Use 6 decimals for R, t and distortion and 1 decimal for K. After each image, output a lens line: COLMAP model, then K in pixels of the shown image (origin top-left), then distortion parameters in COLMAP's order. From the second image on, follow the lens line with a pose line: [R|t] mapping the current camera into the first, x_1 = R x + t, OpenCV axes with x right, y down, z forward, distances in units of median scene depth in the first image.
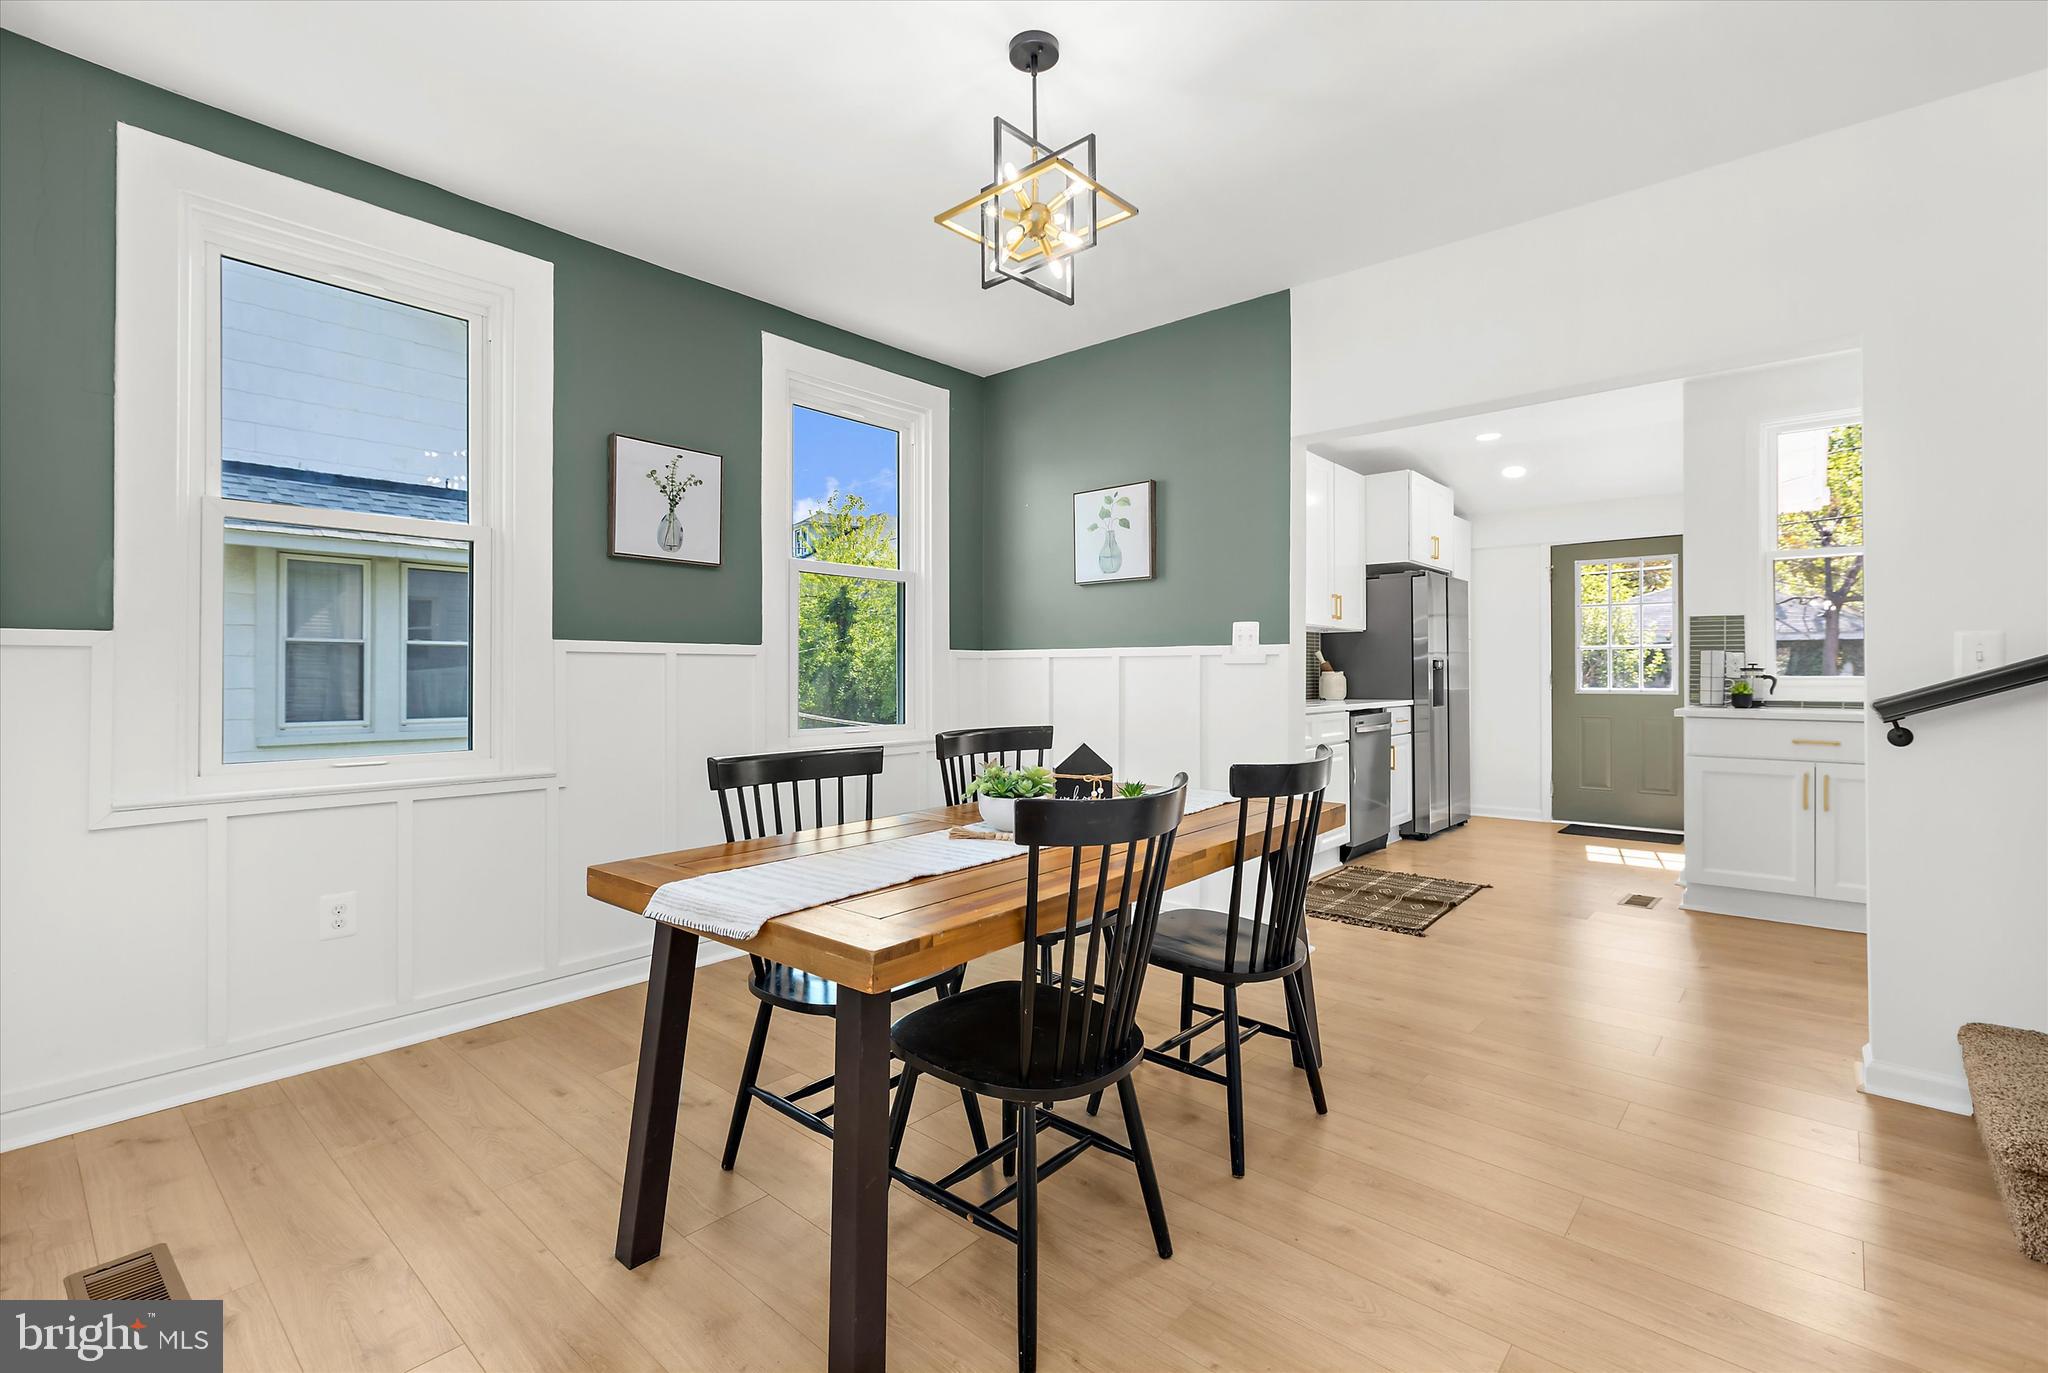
lens RADIAL K [[939.6, 0, 1009.6], [0, 939.6, 673.1], [0, 0, 1]] dist [0.003780, -0.000058]
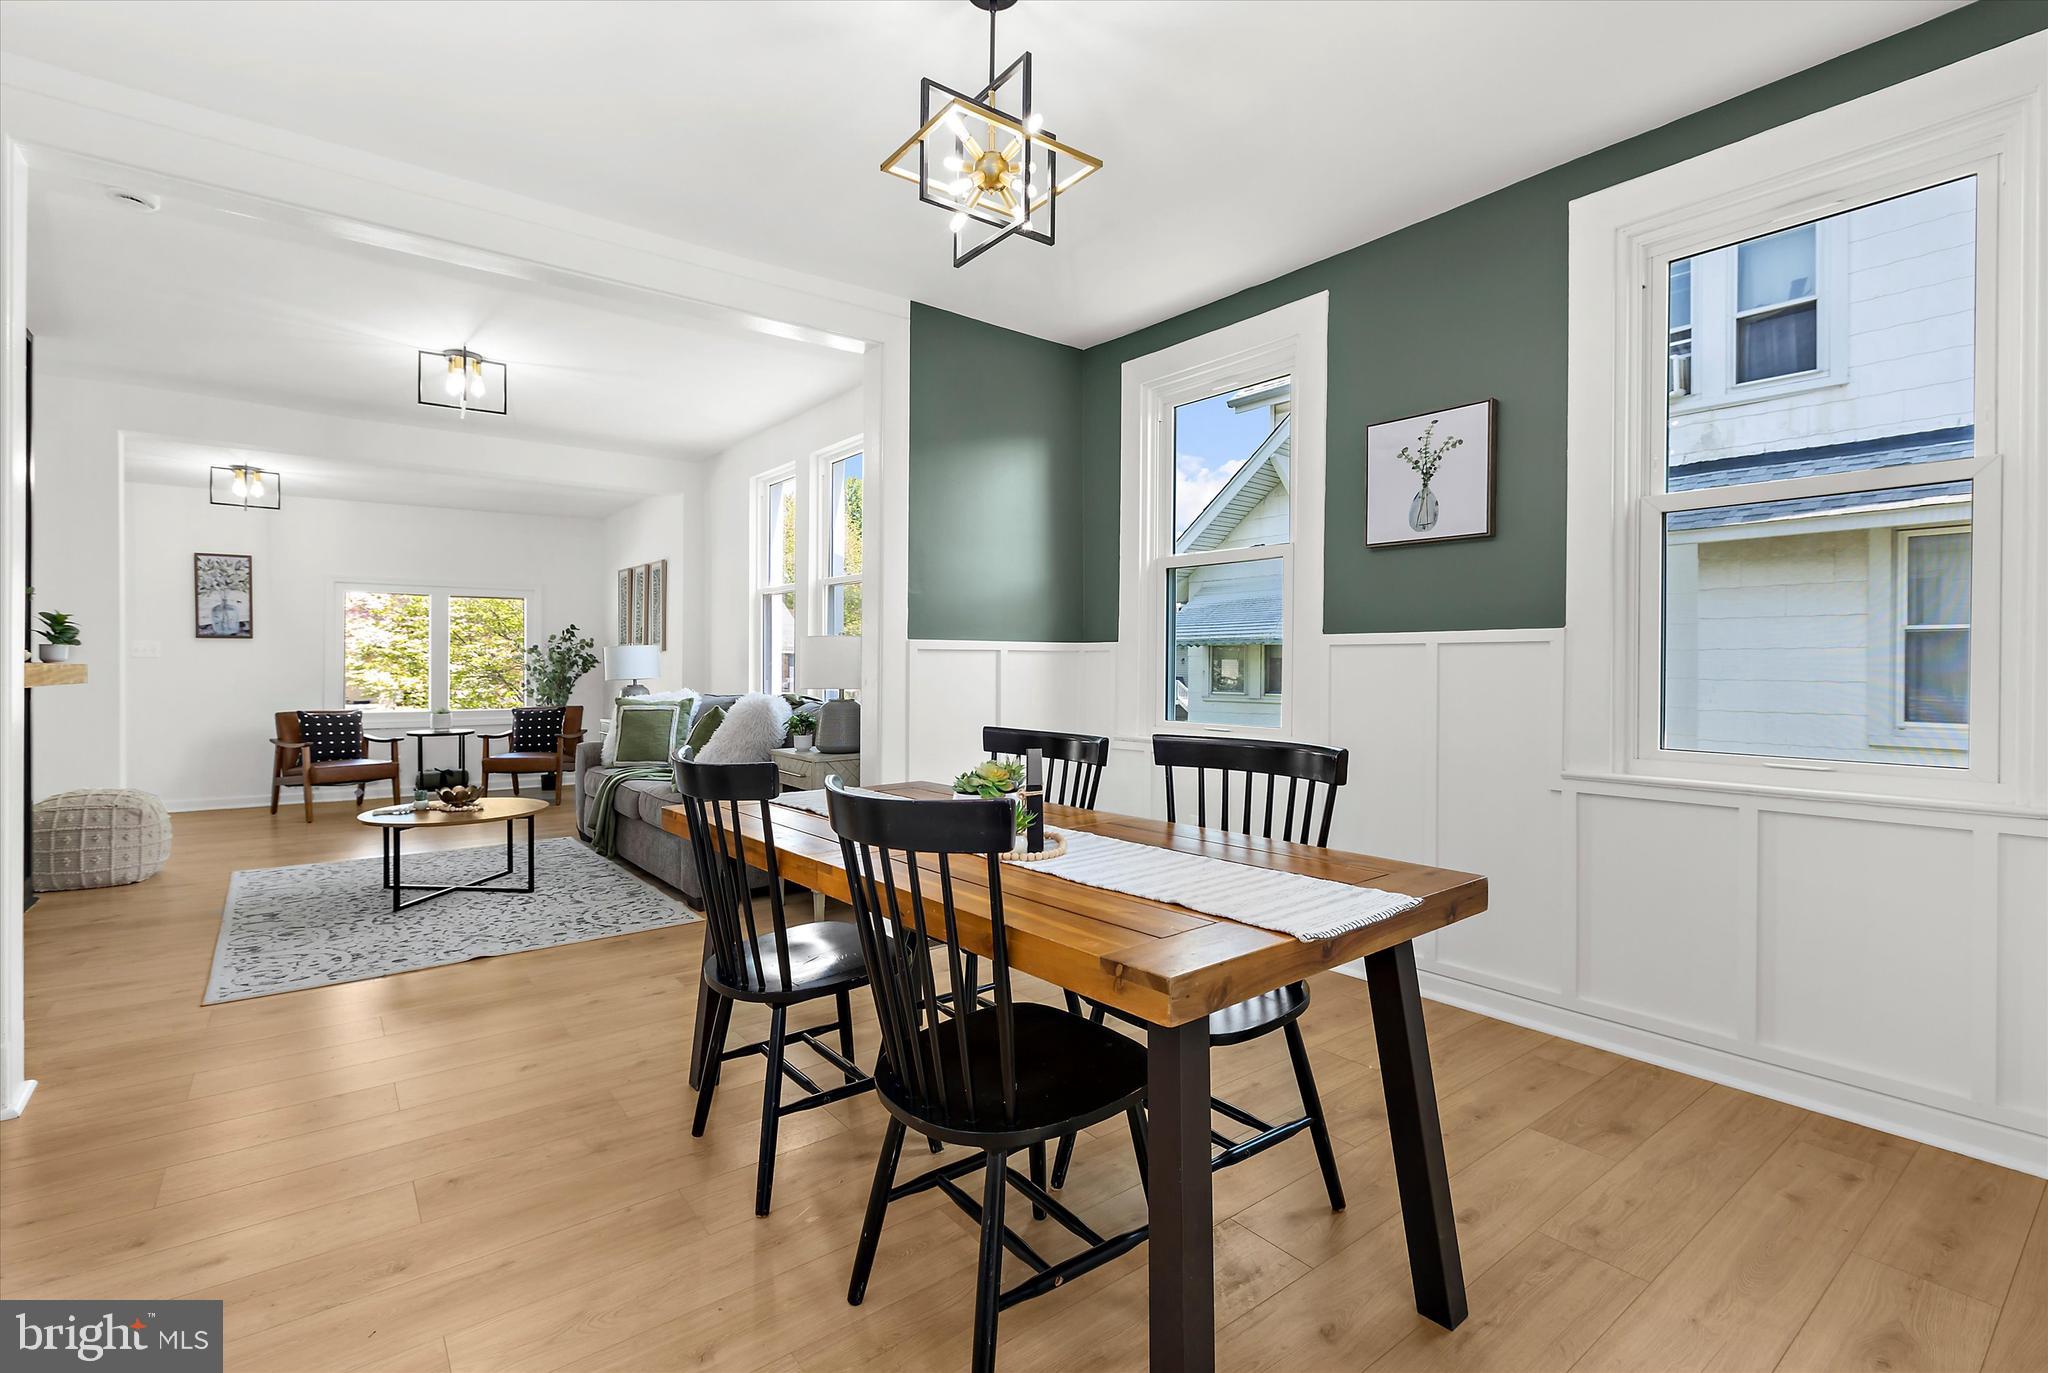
lens RADIAL K [[939.6, 0, 1009.6], [0, 939.6, 673.1], [0, 0, 1]] dist [0.003780, -0.000058]
pose [[-0.183133, 0.008485, -0.983052, 0.609349], [-0.001129, 0.999960, 0.008842, 0.000260], [0.983088, 0.002729, -0.183116, 0.777750]]
